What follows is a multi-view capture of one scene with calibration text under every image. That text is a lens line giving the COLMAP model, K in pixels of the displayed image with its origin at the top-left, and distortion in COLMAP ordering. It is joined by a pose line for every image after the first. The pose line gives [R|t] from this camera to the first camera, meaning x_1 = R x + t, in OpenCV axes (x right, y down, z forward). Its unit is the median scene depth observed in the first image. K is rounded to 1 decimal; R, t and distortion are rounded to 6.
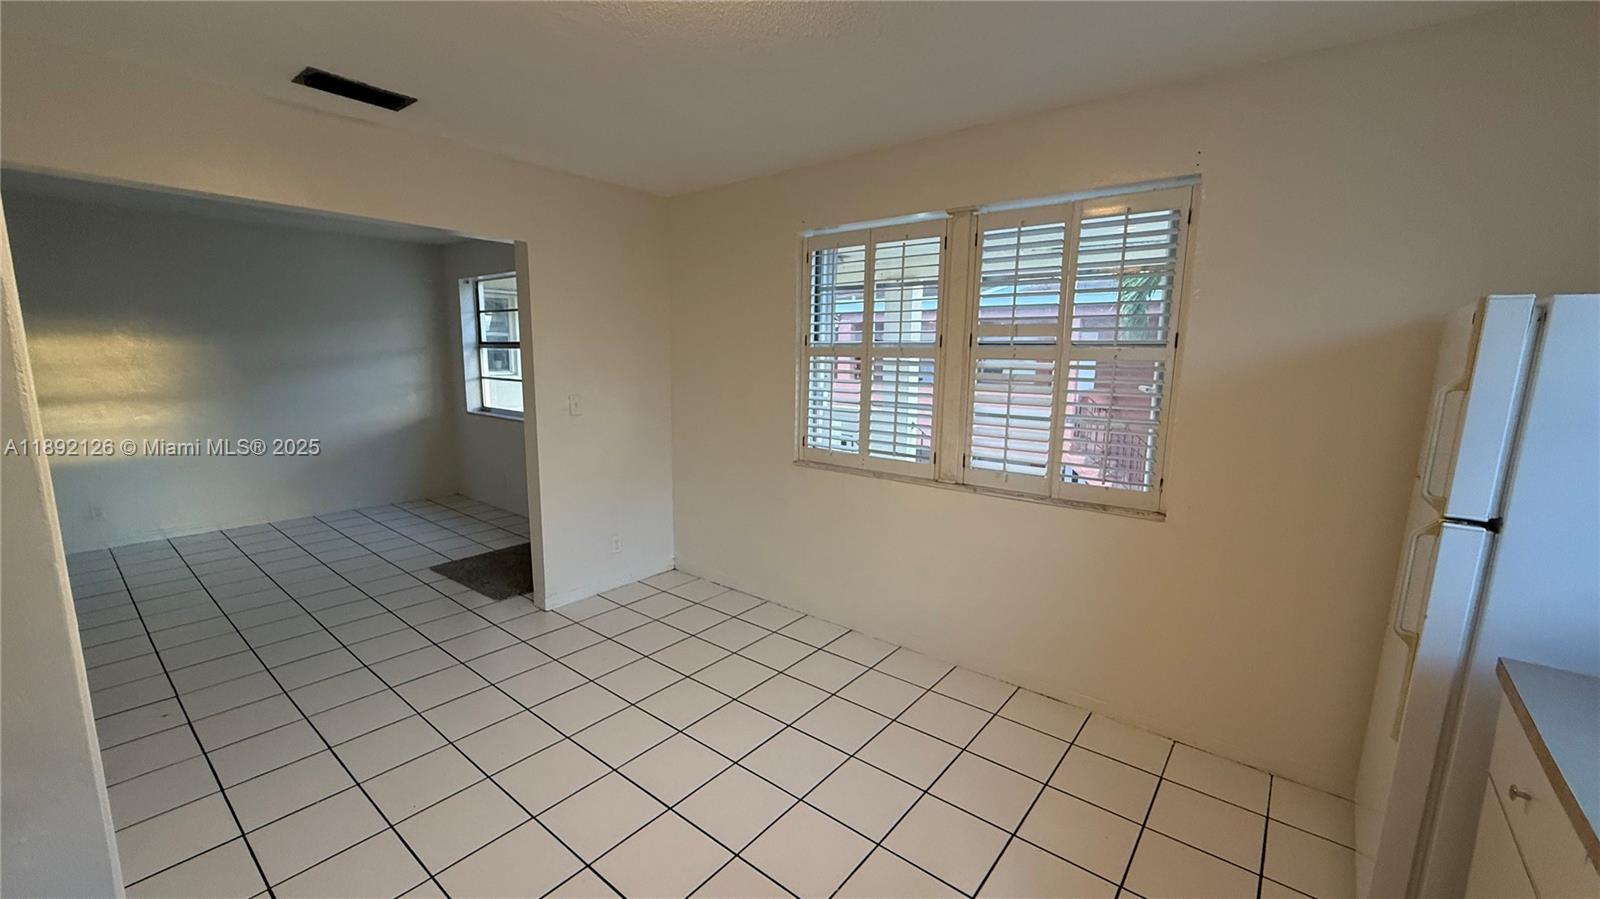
lens RADIAL K [[634.8, 0, 800.0], [0, 634.8, 449.5], [0, 0, 1]] dist [0.000034, -0.000156]
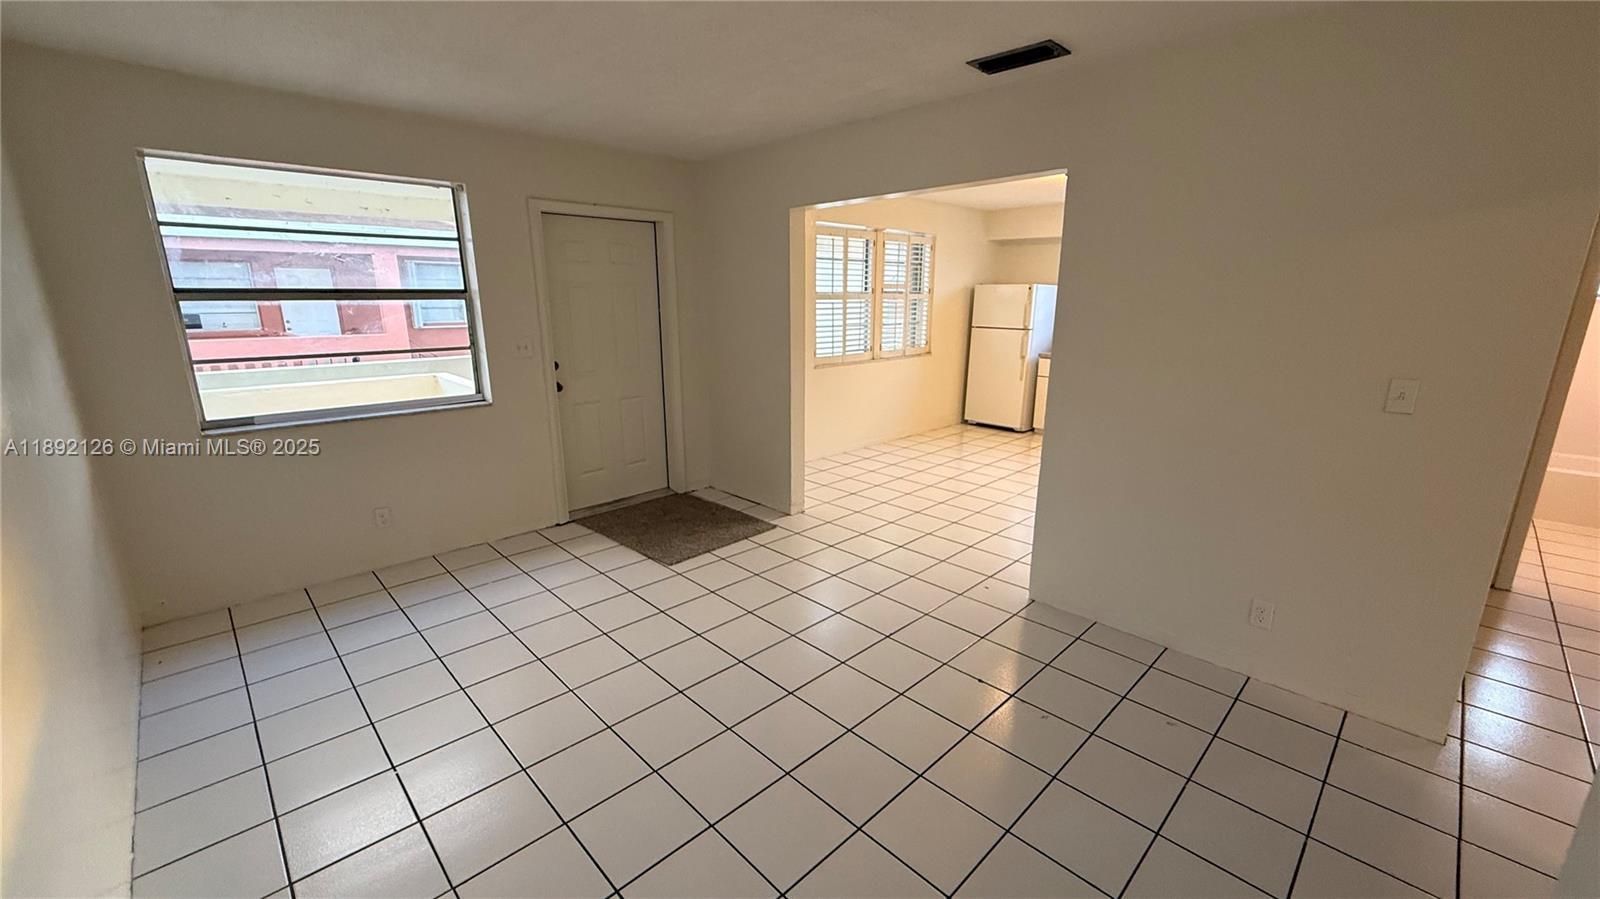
lens RADIAL K [[634.8, 0, 800.0], [0, 634.8, 449.5], [0, 0, 1]] dist [0.000034, -0.000156]
pose [[0.108796, -0.249683, 0.962196, -1.156489], [0.151434, 0.960808, 0.232200, -0.113452], [-0.982462, 0.120446, 0.142343, 0.596095]]
